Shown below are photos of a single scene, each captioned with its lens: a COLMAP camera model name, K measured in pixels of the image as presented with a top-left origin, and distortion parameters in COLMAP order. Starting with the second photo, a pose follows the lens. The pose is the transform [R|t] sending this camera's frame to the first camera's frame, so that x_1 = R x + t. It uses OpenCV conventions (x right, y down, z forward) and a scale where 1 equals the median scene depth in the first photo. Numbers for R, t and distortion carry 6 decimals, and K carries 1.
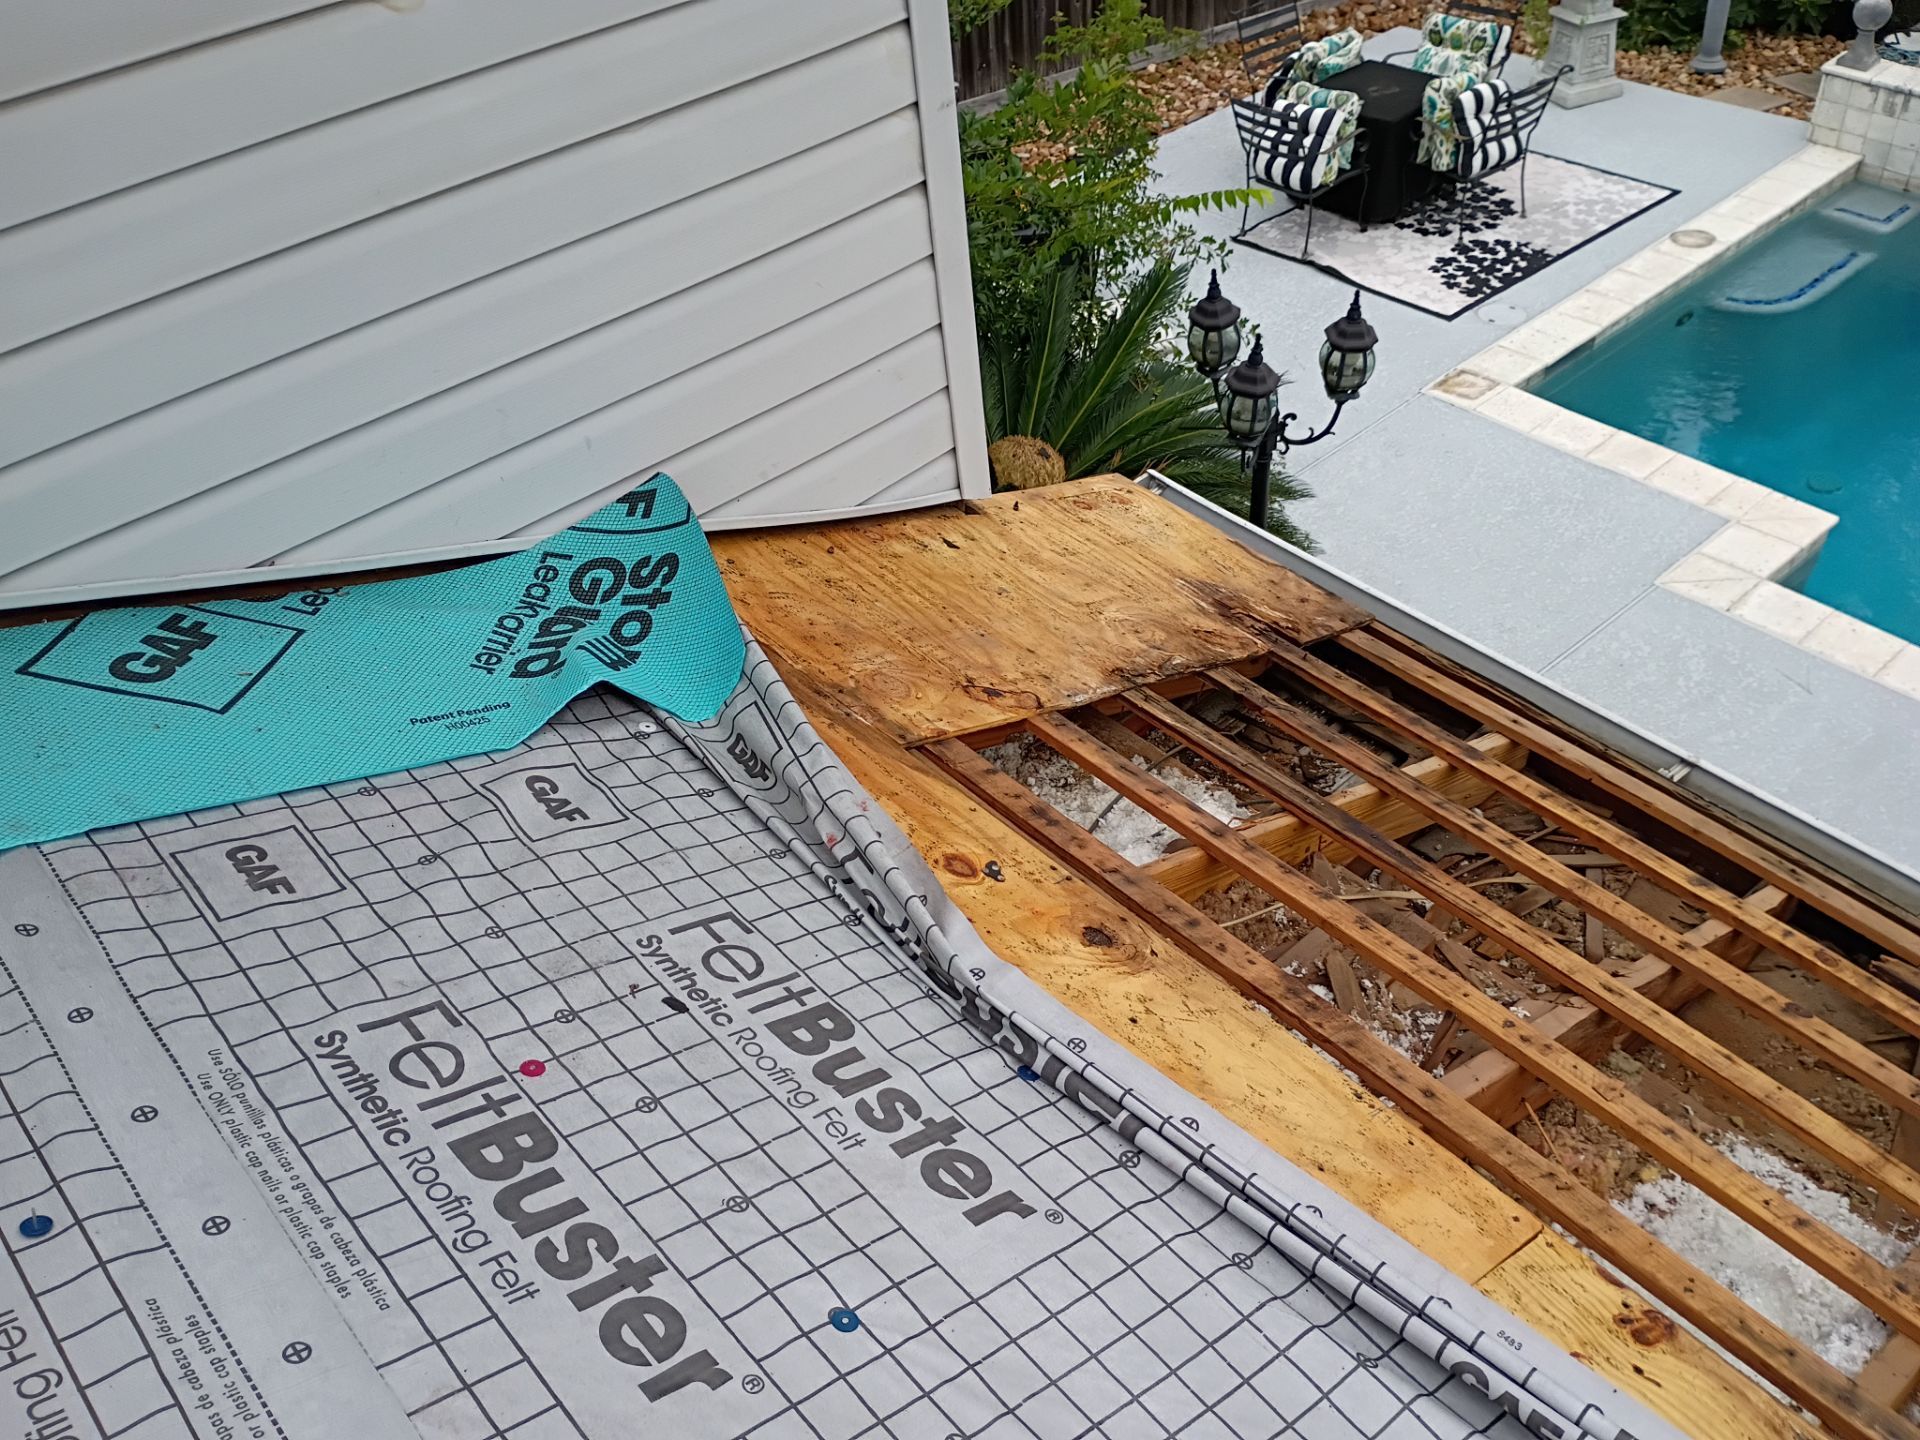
lens RADIAL K [[1677.2, 0, 984.9], [0, 1677.2, 721.4], [0, 0, 1]] dist [0.047372, -0.069290]
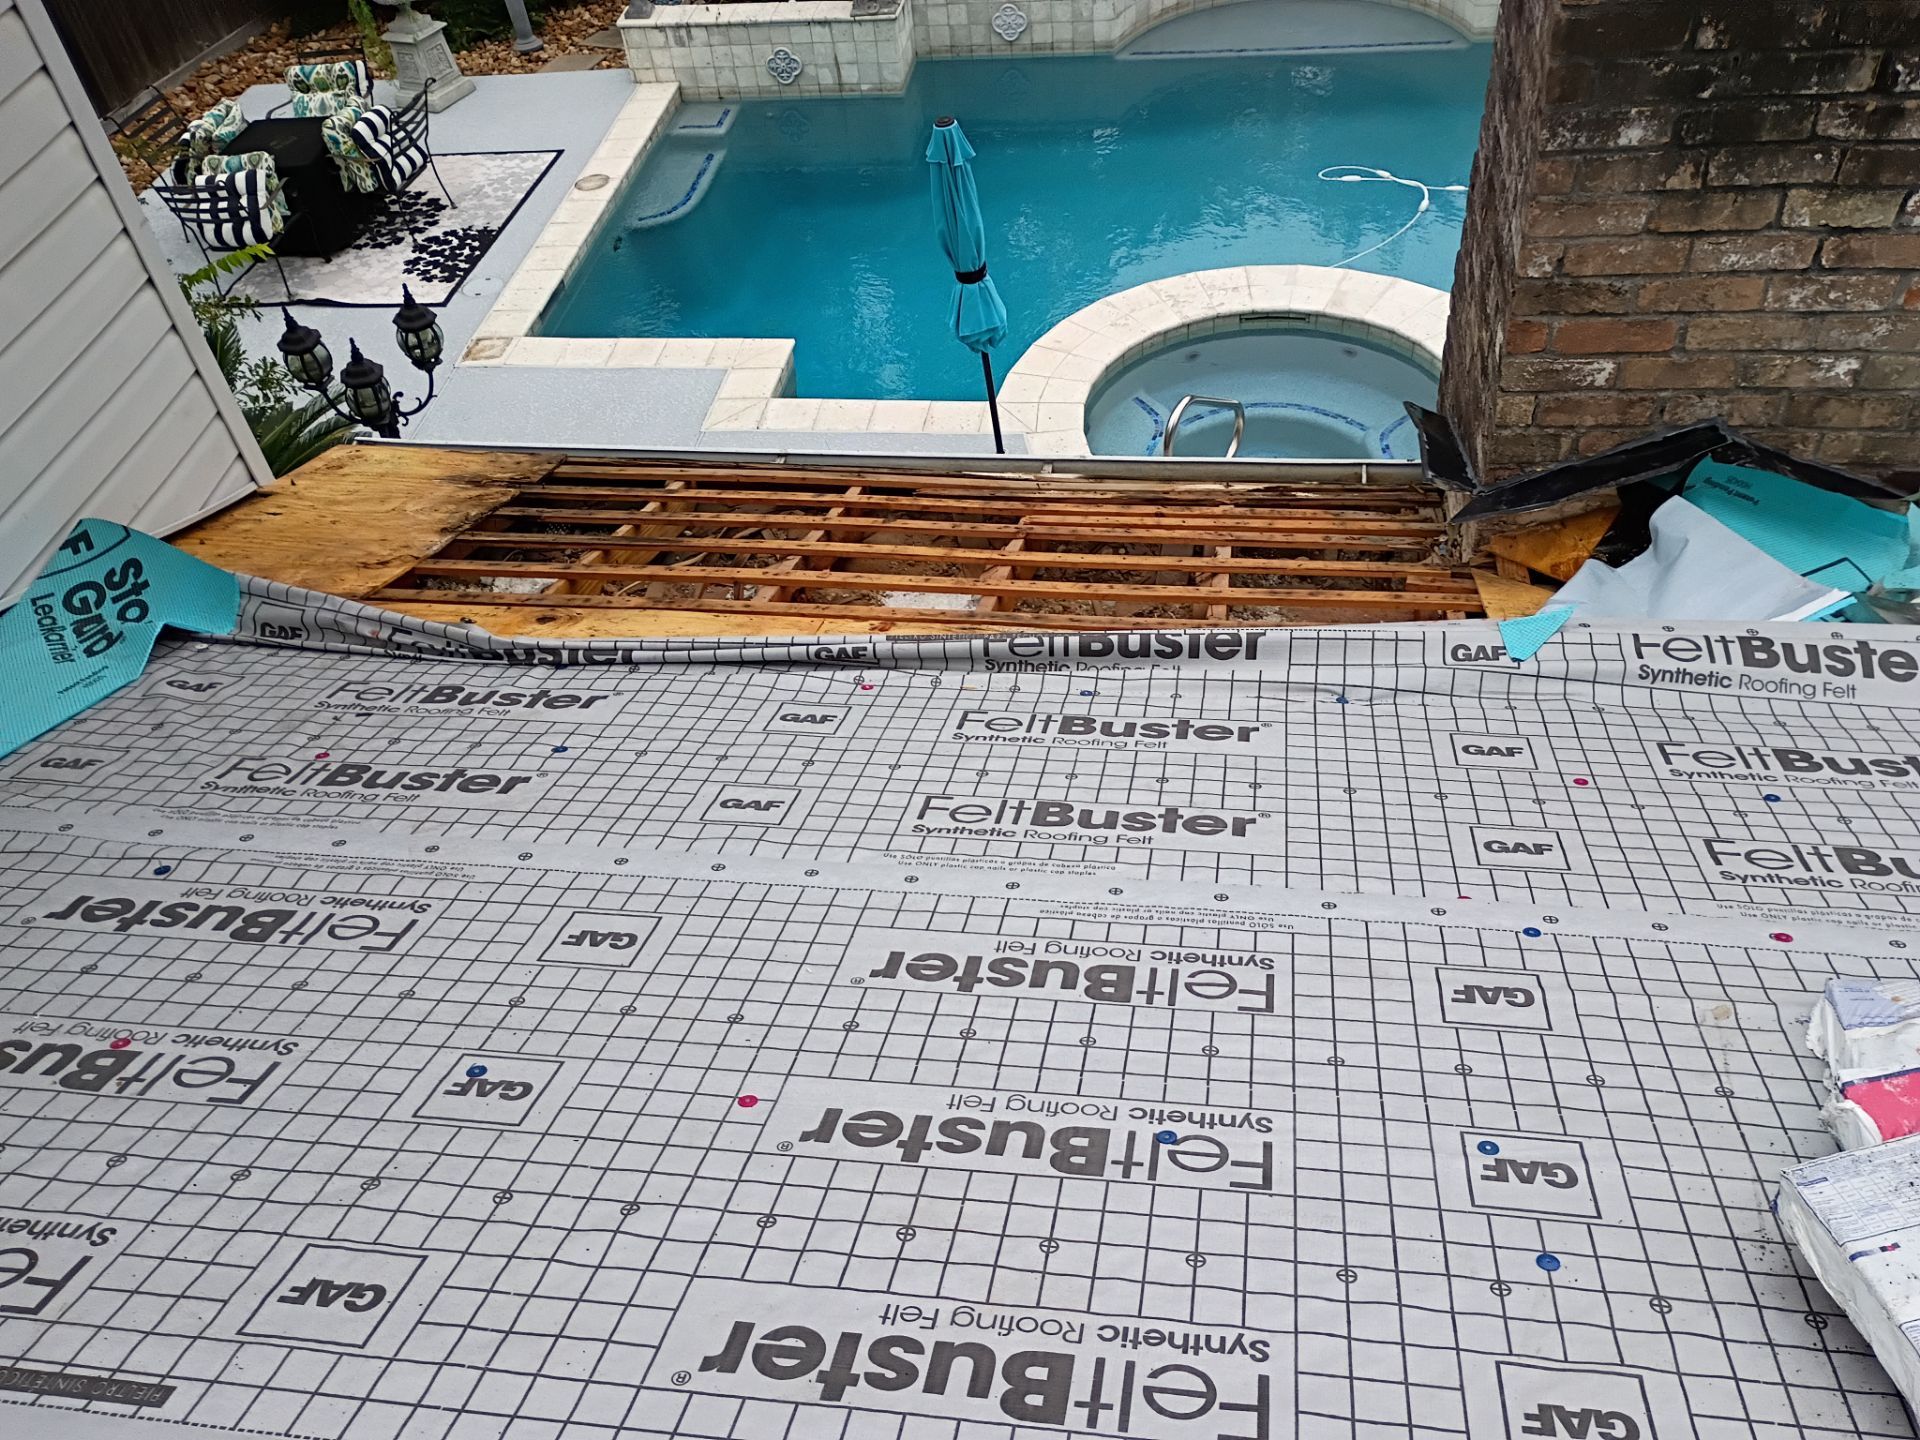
lens RADIAL K [[1646.7, 0, 1016.5], [0, 1646.7, 705.4], [0, 0, 1]] dist [0.042928, -0.058317]
pose [[0.759221, -0.446756, 0.473278, -0.086424], [0.447779, 0.886284, 0.118301, 0.046833], [-0.472310, 0.122107, 0.872933, -0.149264]]
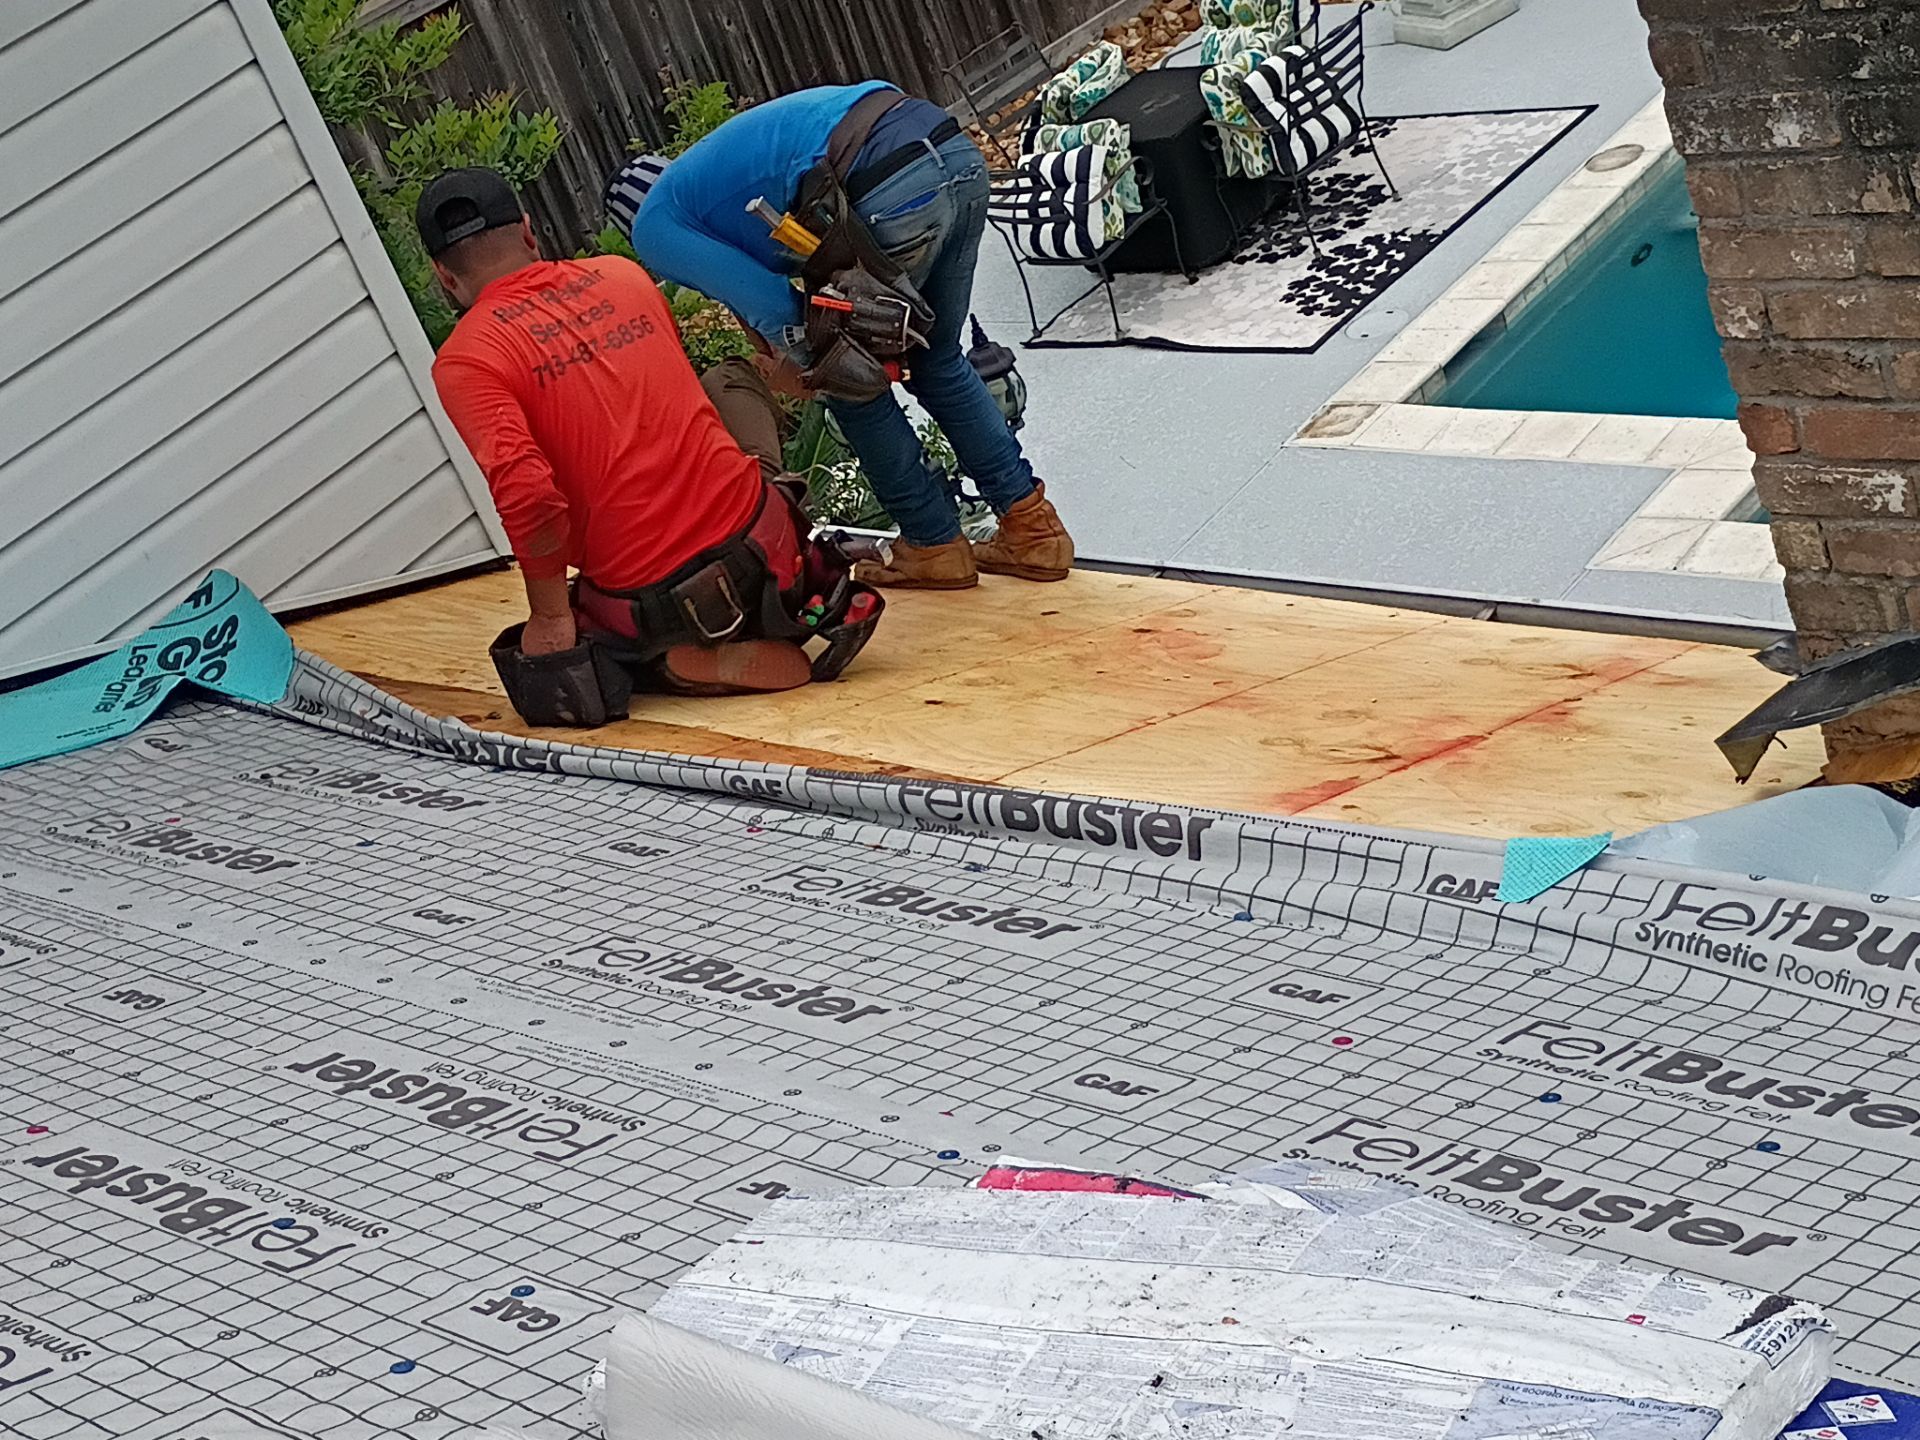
lens RADIAL K [[3180.0, 0, 960.5], [0, 3180.0, 642.3], [0, 0, 1]] dist [0.154481, -0.844607]
pose [[0.955239, -0.295807, 0.004167, 0.080857], [0.287949, 0.926447, -0.242449, 0.167139], [0.067858, 0.232797, 0.970155, -0.323780]]
